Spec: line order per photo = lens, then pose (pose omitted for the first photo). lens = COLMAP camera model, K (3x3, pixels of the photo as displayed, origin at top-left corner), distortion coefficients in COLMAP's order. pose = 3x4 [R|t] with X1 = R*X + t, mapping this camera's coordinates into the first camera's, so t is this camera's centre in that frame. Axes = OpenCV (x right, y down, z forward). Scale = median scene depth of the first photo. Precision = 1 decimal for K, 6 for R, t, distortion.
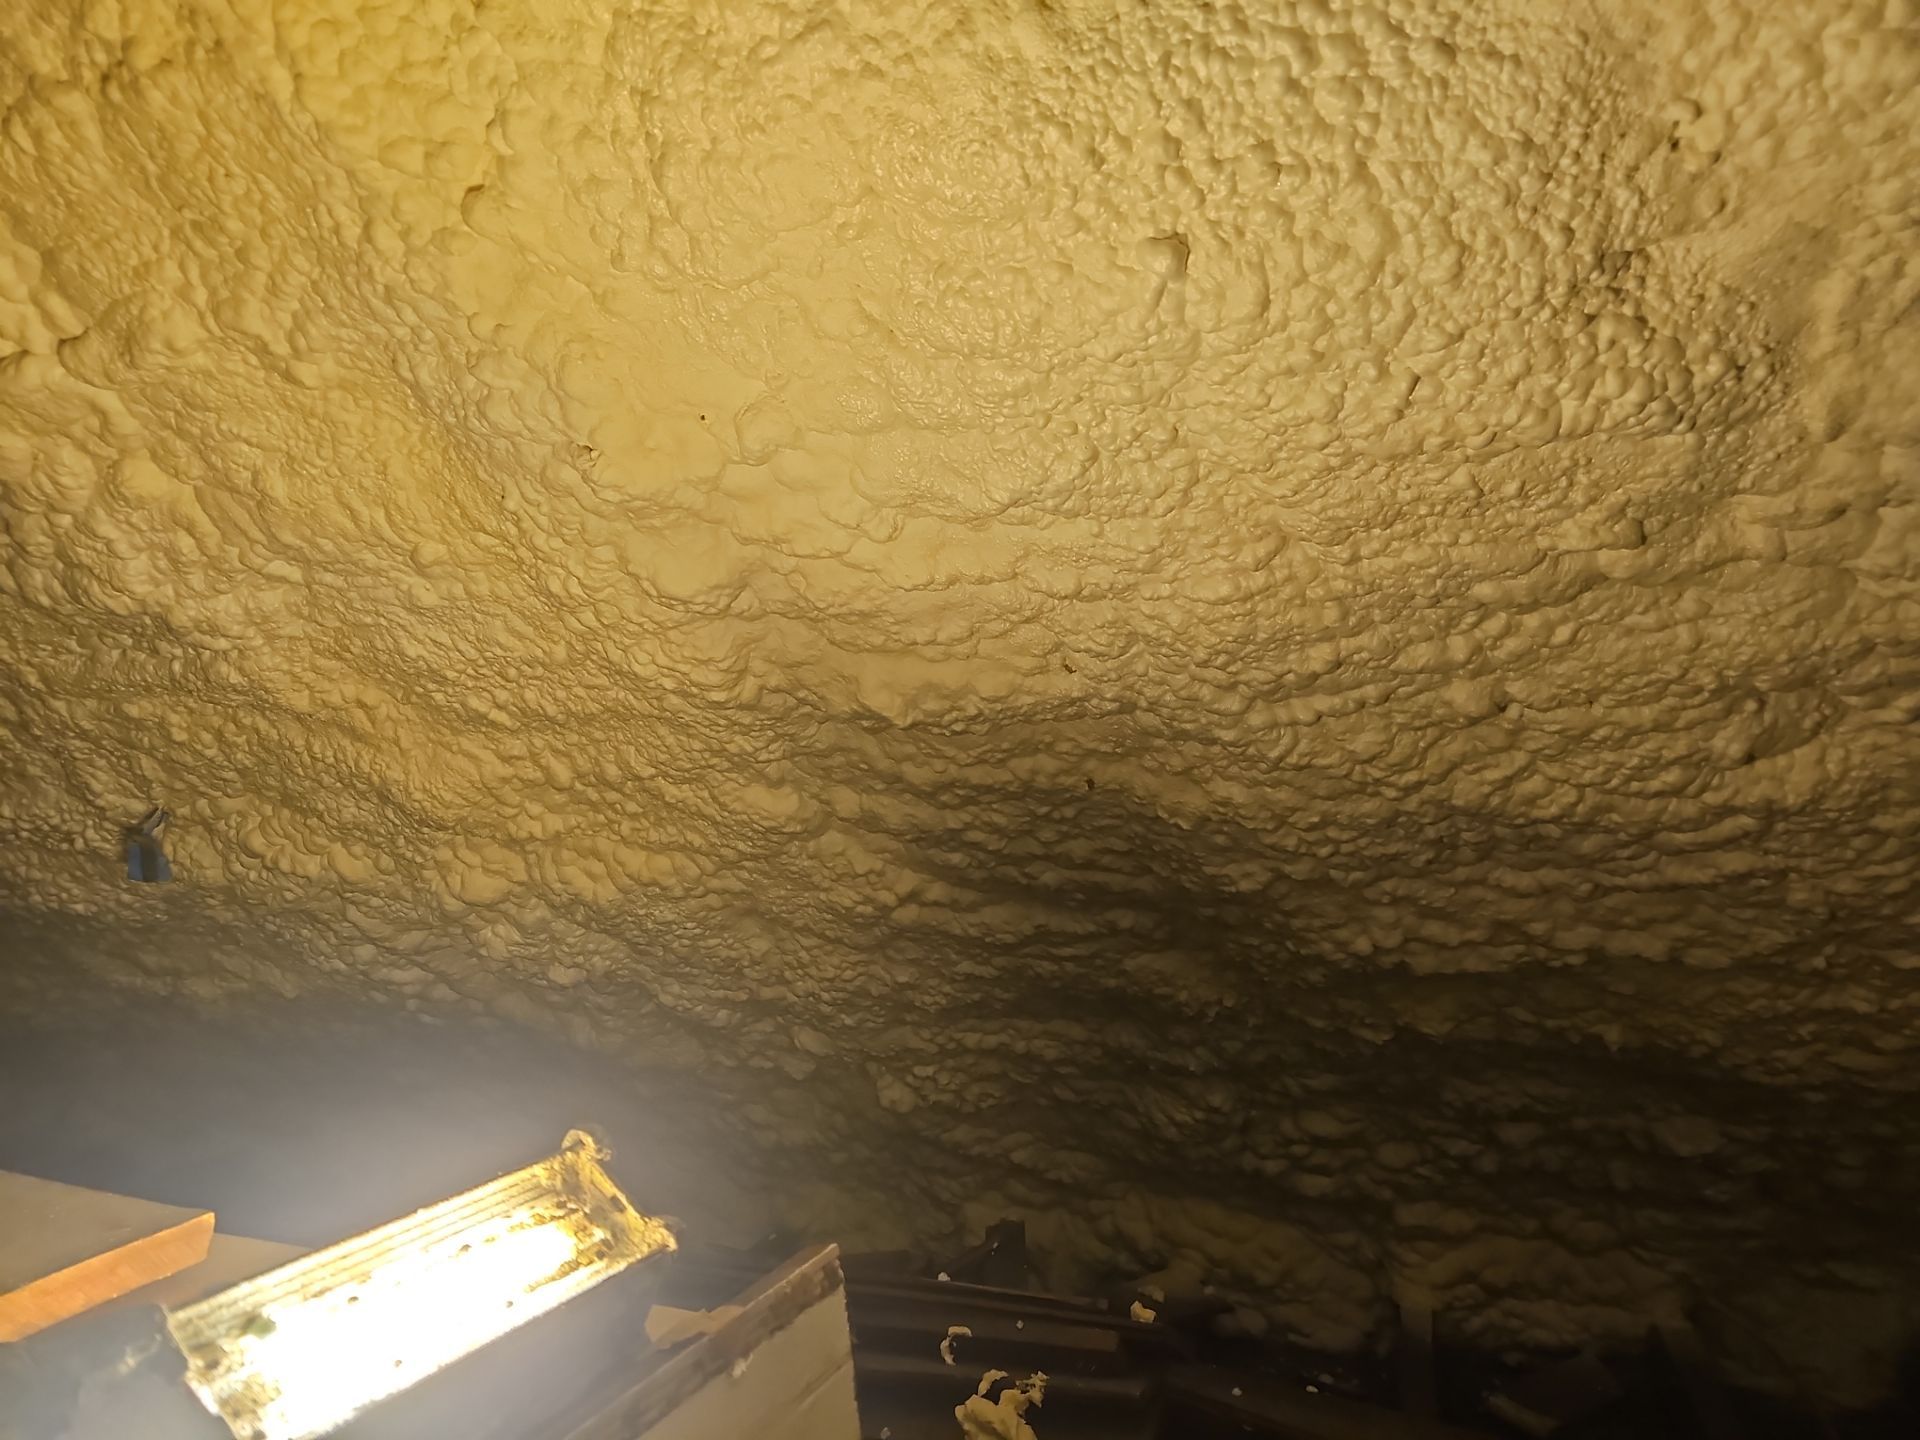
lens RADIAL K [[1266.2, 0, 962.8], [0, 1266.2, 715.1], [0, 0, 1]] dist [0.055195, -0.050395]
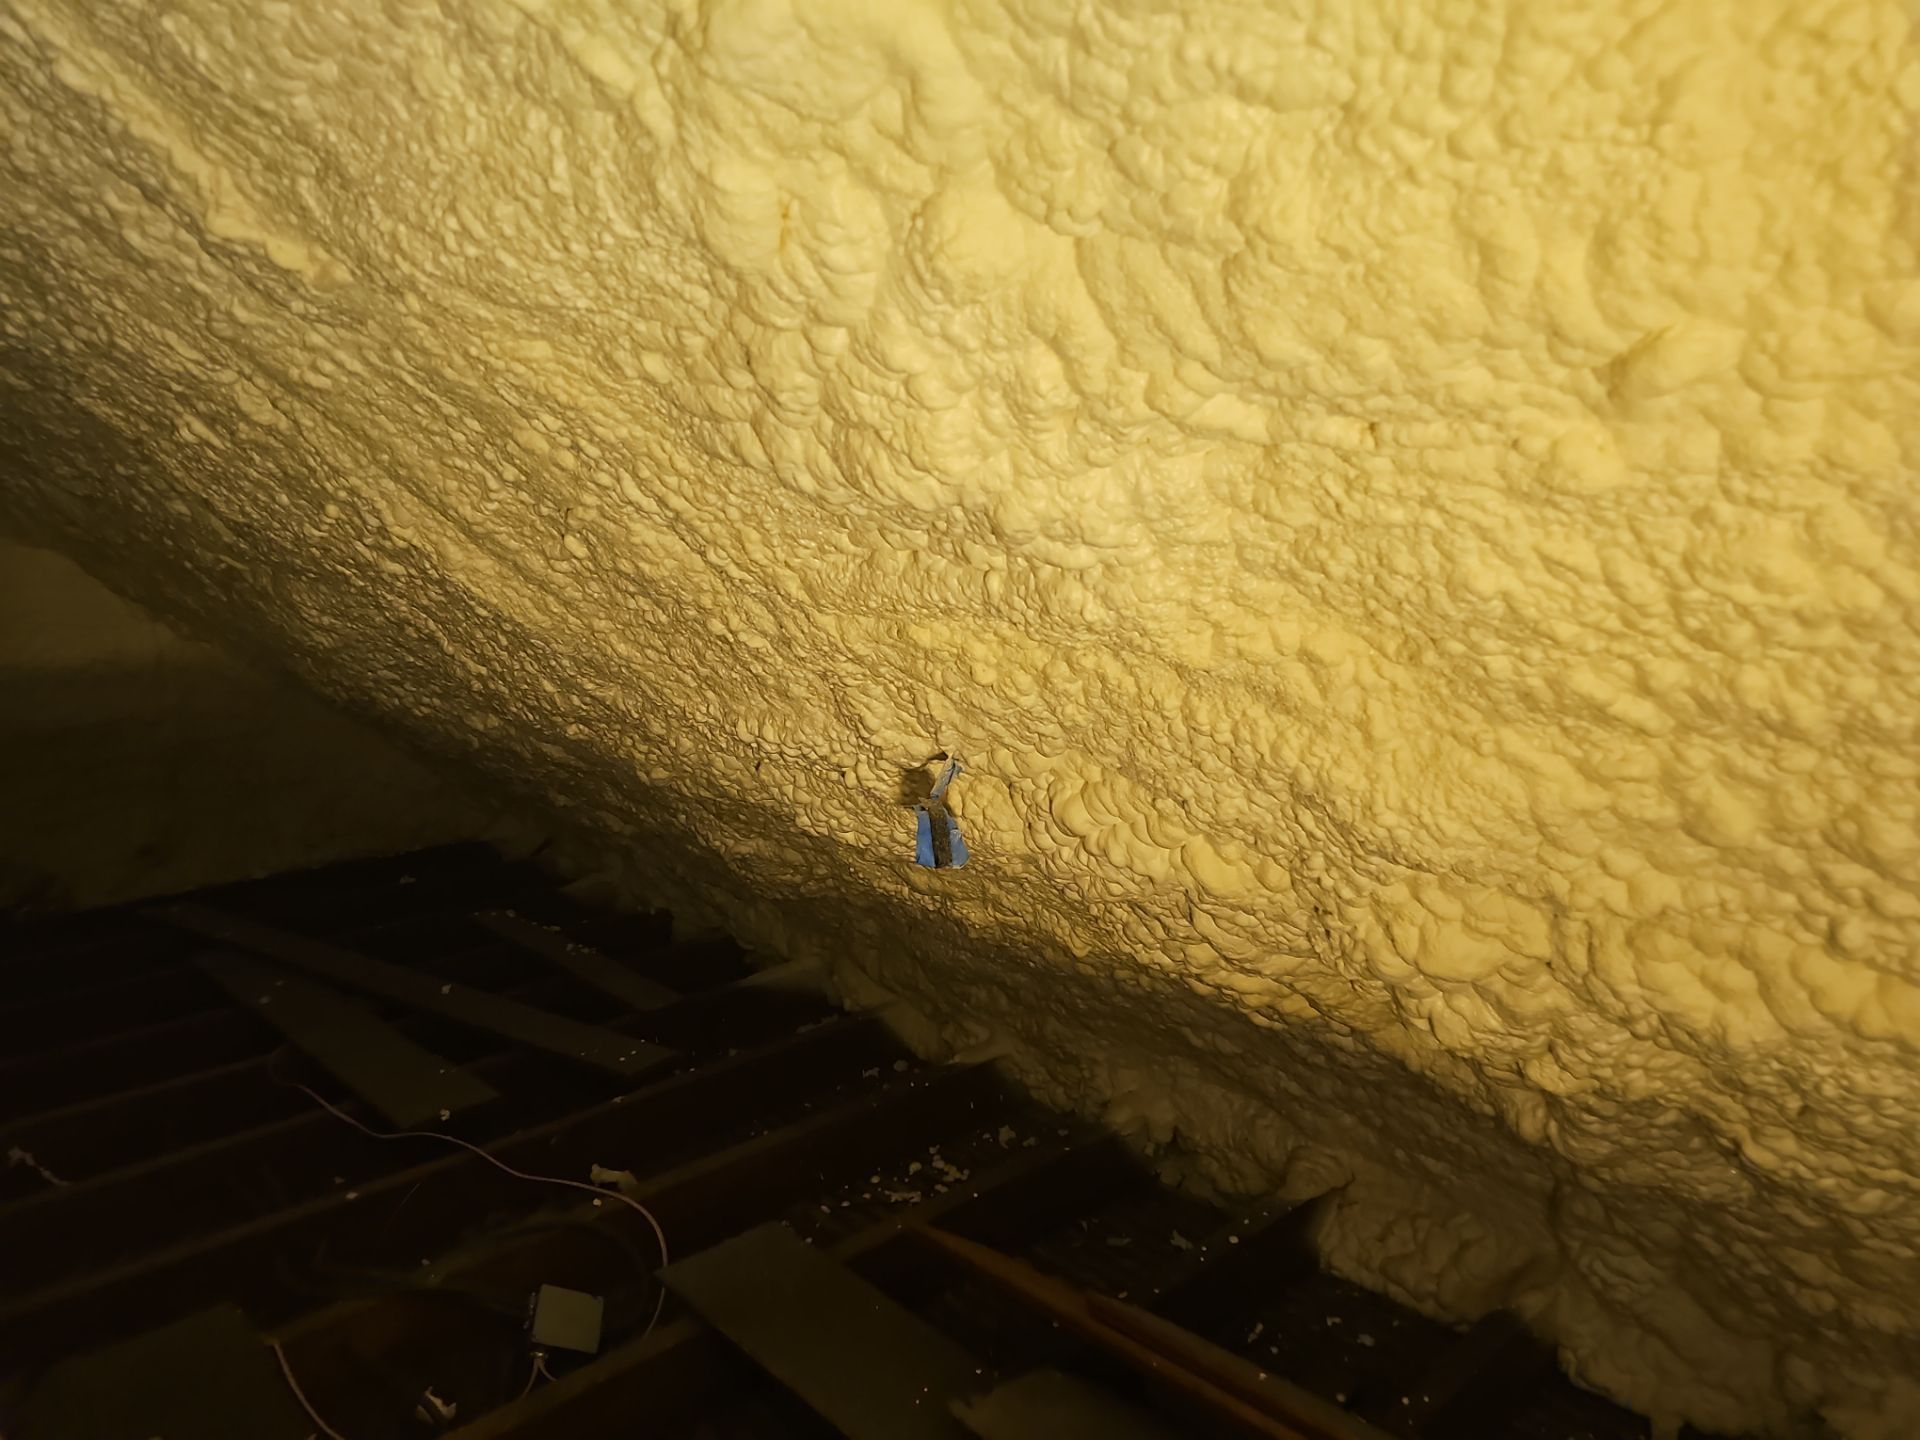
lens RADIAL K [[1266.2, 0, 962.8], [0, 1266.2, 715.1], [0, 0, 1]] dist [0.055195, -0.050395]
pose [[0.884485, 0.060780, -0.462593, -0.353837], [0.023873, 0.984284, 0.174970, -0.079502], [0.465958, -0.165802, 0.869133, 0.480493]]
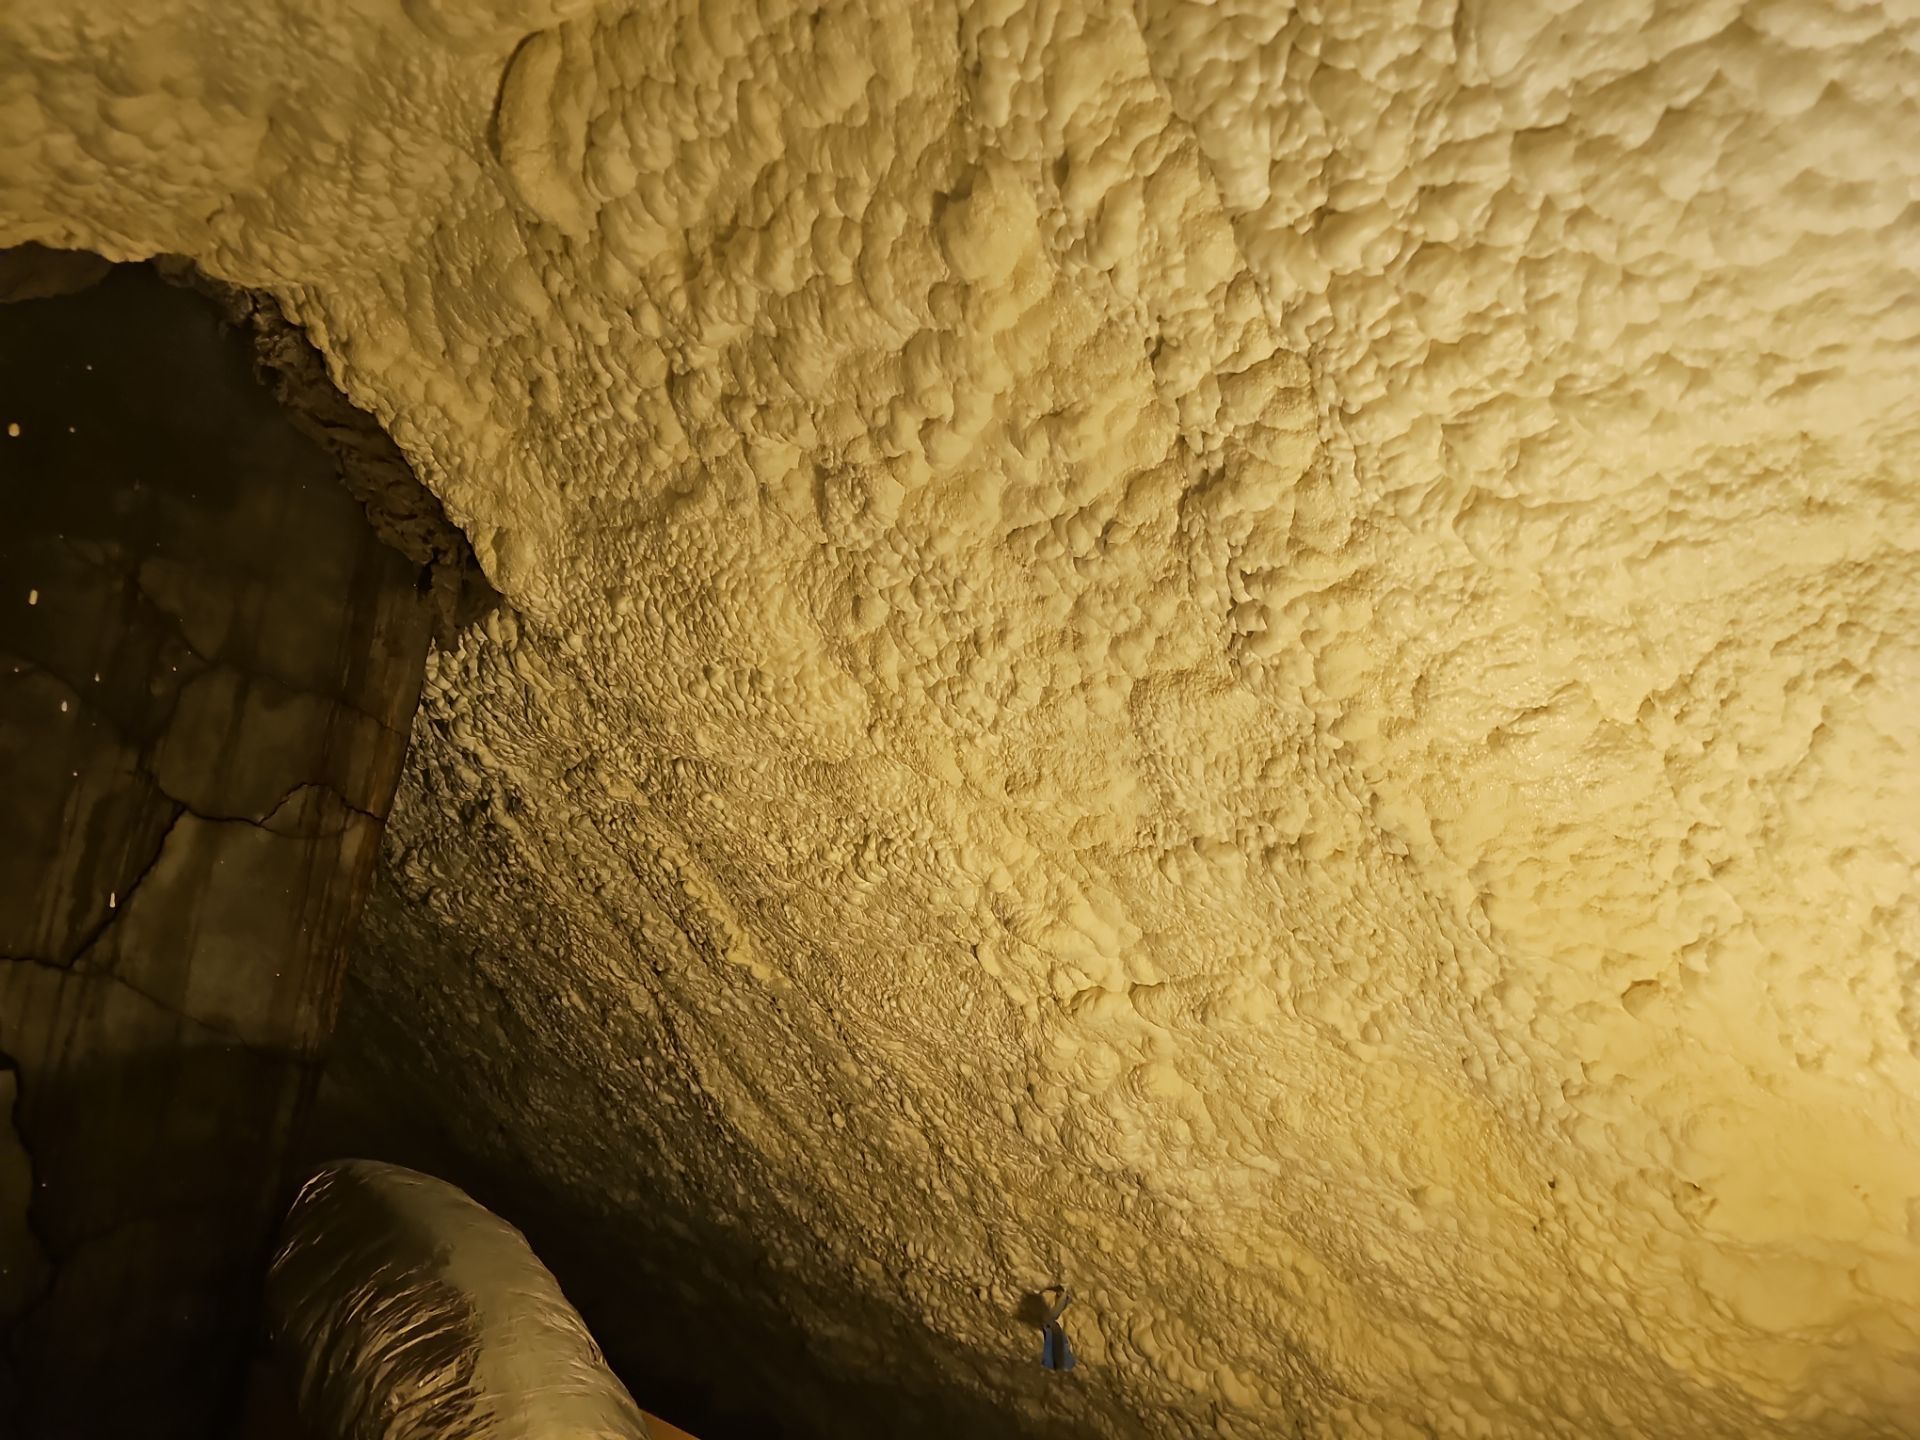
lens RADIAL K [[1266.2, 0, 962.8], [0, 1266.2, 715.1], [0, 0, 1]] dist [0.055195, -0.050395]
pose [[0.892295, -0.008721, -0.451369, -0.244333], [-0.078802, 0.981456, -0.174743, -0.242684], [0.444523, 0.191491, 0.875061, -0.090046]]
